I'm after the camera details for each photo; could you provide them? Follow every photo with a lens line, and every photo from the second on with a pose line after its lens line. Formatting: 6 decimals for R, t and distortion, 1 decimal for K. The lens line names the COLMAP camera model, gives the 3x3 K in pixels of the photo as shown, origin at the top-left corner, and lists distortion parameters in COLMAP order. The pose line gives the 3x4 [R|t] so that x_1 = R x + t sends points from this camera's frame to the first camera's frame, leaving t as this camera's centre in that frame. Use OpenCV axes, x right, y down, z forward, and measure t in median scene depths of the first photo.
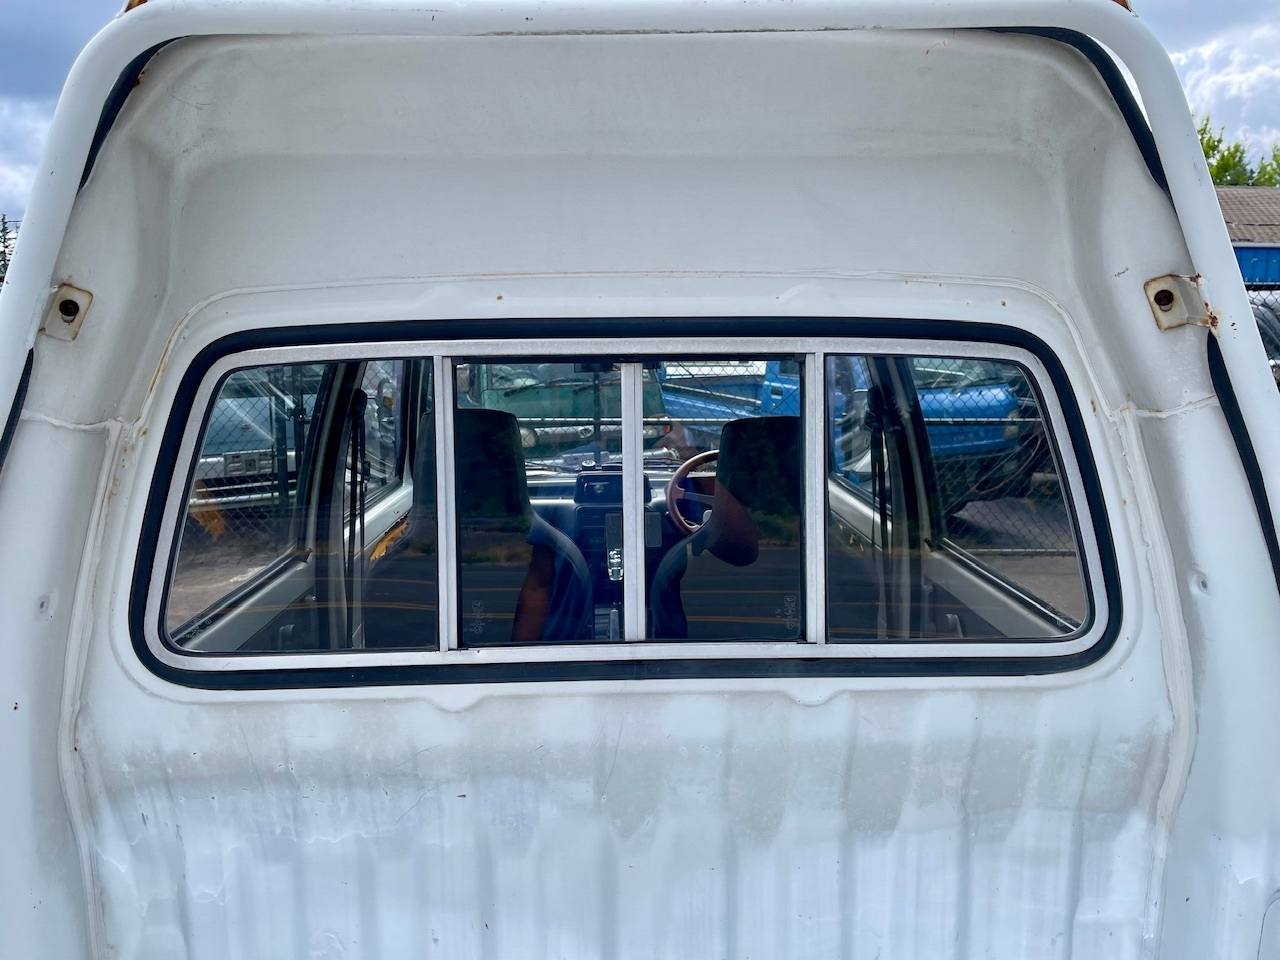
lens RADIAL K [[997.2, 0, 641.5], [0, 997.2, 489.8], [0, 0, 1]] dist [0.087506, -0.110211]
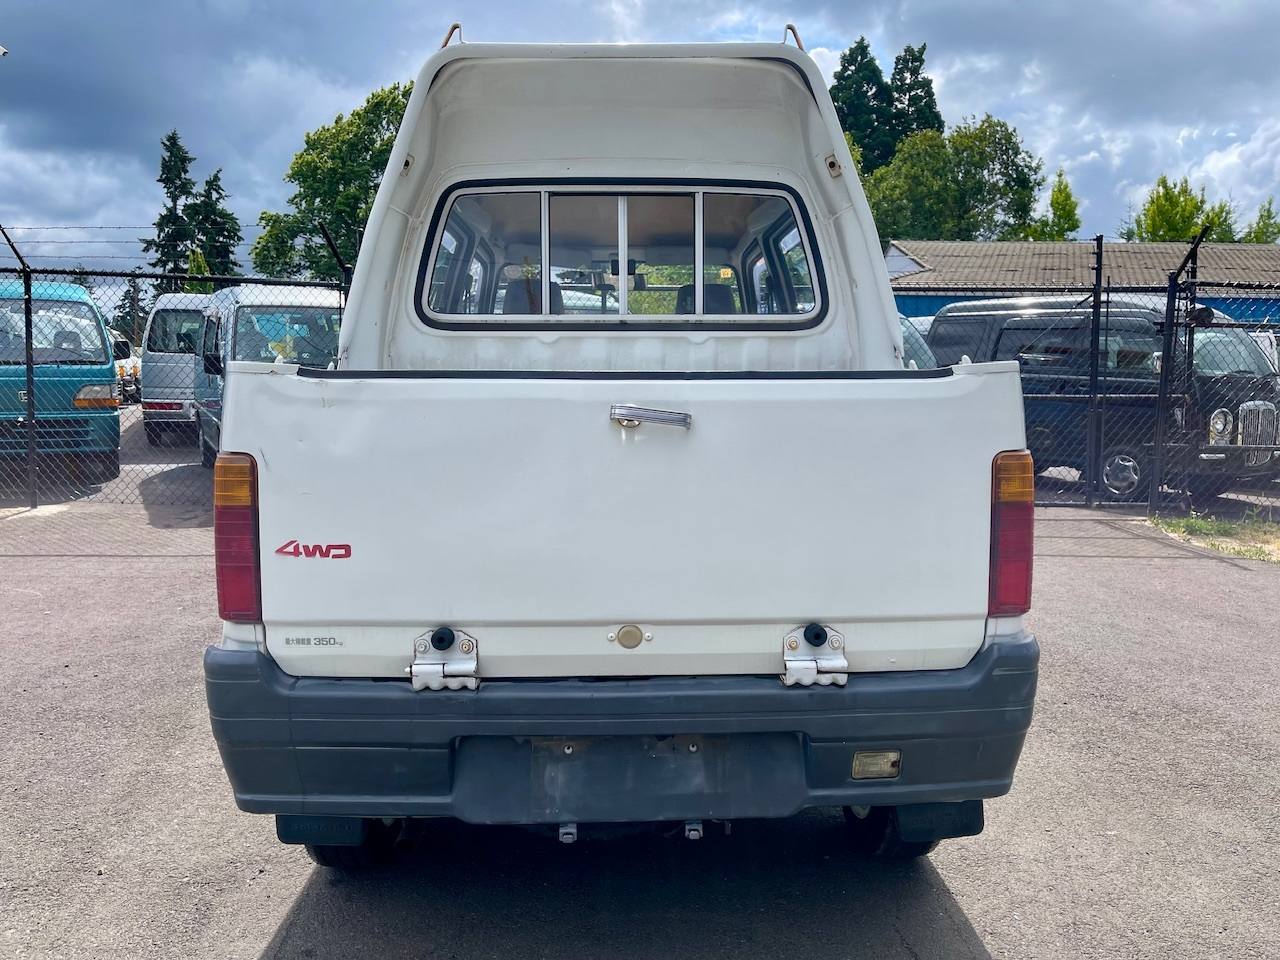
lens RADIAL K [[997.2, 0, 636.9], [0, 997.2, 491.9], [0, 0, 1]] dist [0.087506, -0.110211]
pose [[0.999944, 0.007211, -0.007802, 0.047330], [-0.007618, 0.998546, -0.053367, 0.697073], [0.007406, 0.053424, 0.998544, -1.341898]]
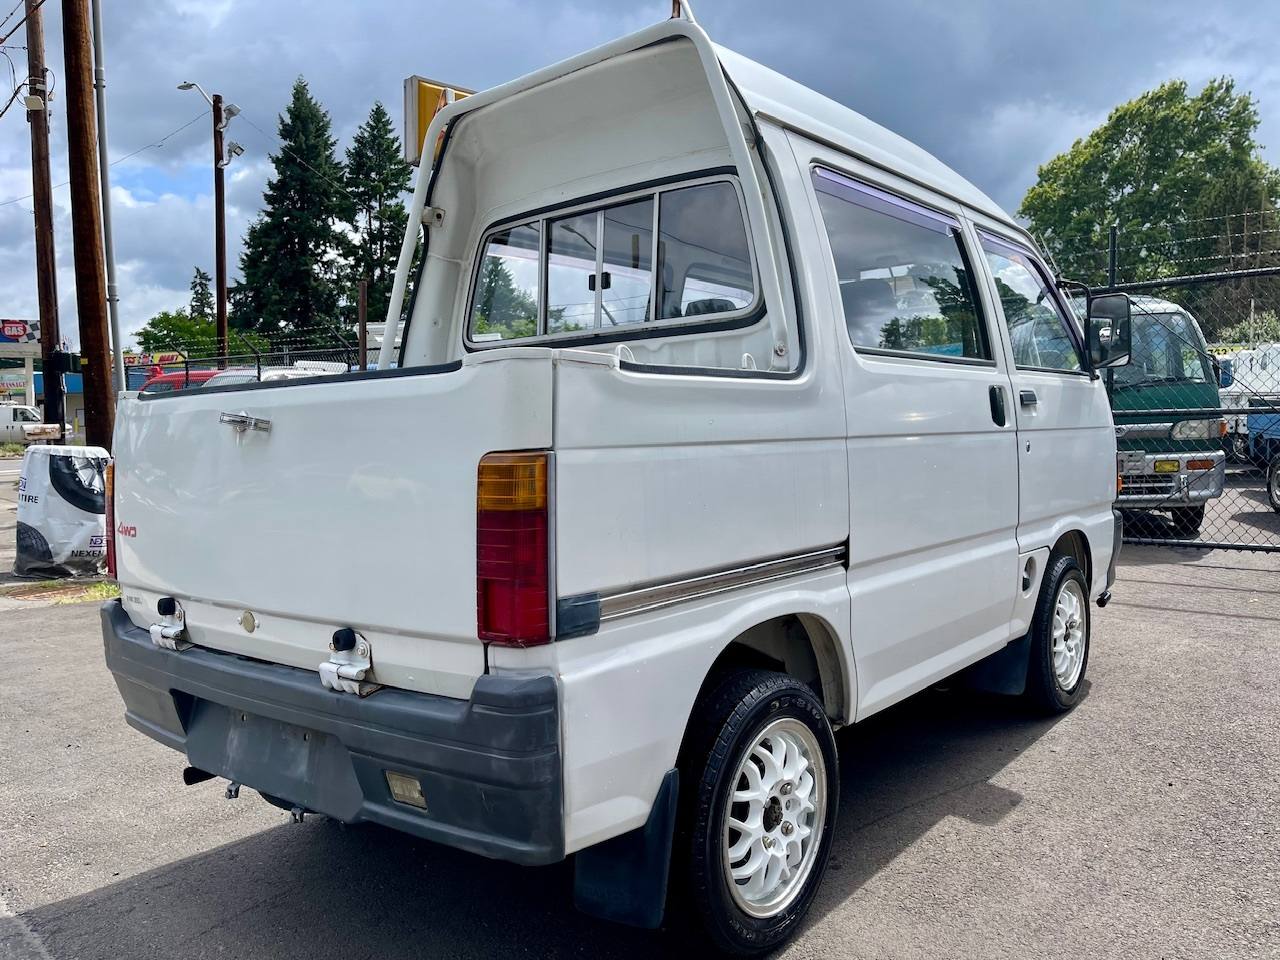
lens RADIAL K [[997.2, 0, 645.7], [0, 997.2, 484.7], [0, 0, 1]] dist [0.087506, -0.110211]
pose [[0.731546, 0.019970, -0.681500, 1.693352], [-0.084138, 0.994575, -0.061174, 0.654118], [0.676581, 0.102091, 0.729257, -0.606108]]
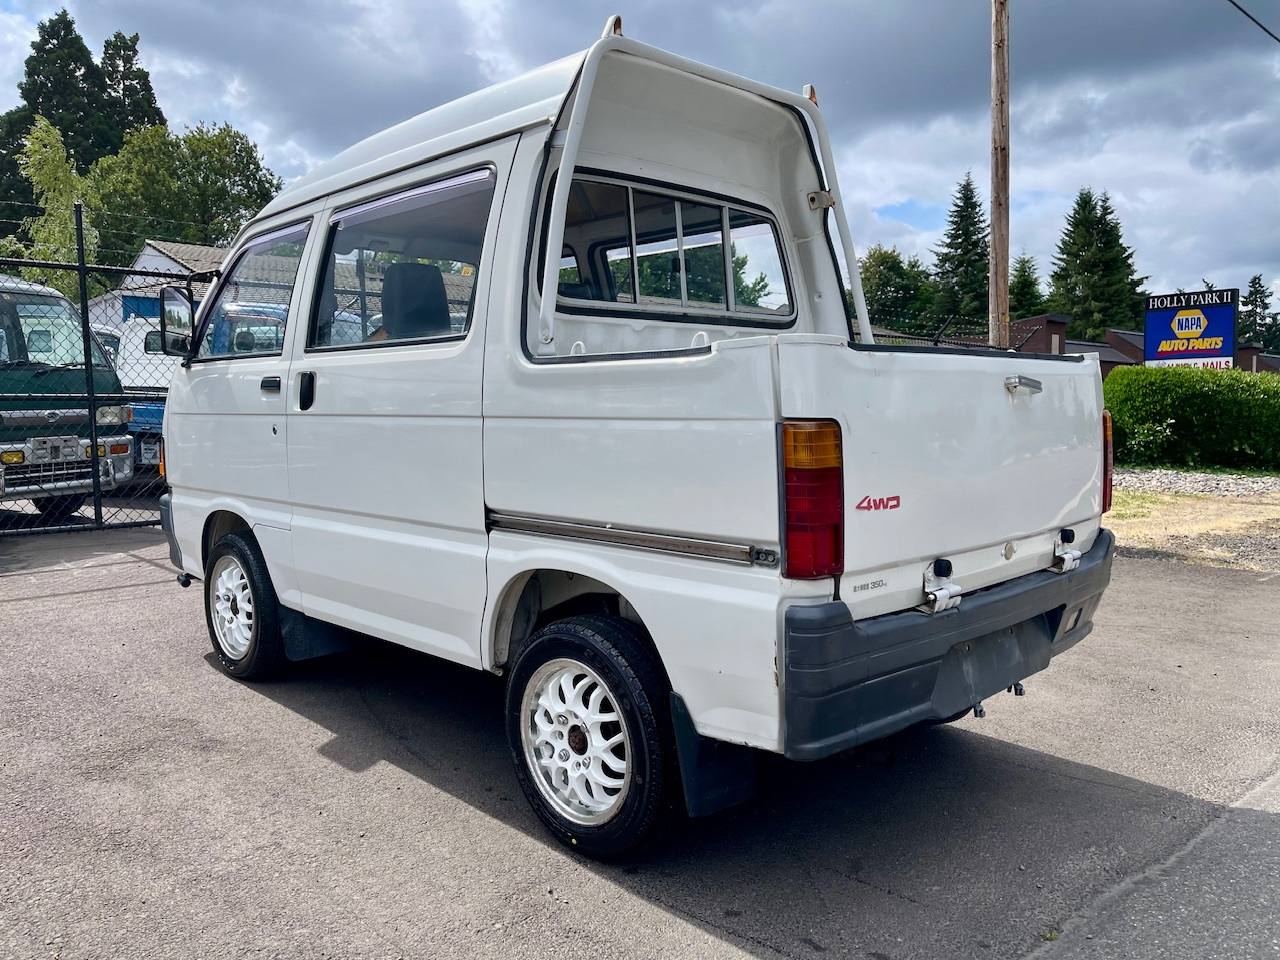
lens RADIAL K [[997.2, 0, 654.9], [0, 997.2, 488.7], [0, 0, 1]] dist [0.087506, -0.110211]
pose [[0.725851, -0.061145, 0.685129, -1.911232], [0.110969, 0.993403, -0.028907, 0.690134], [-0.678841, 0.097011, 0.727848, -0.809981]]
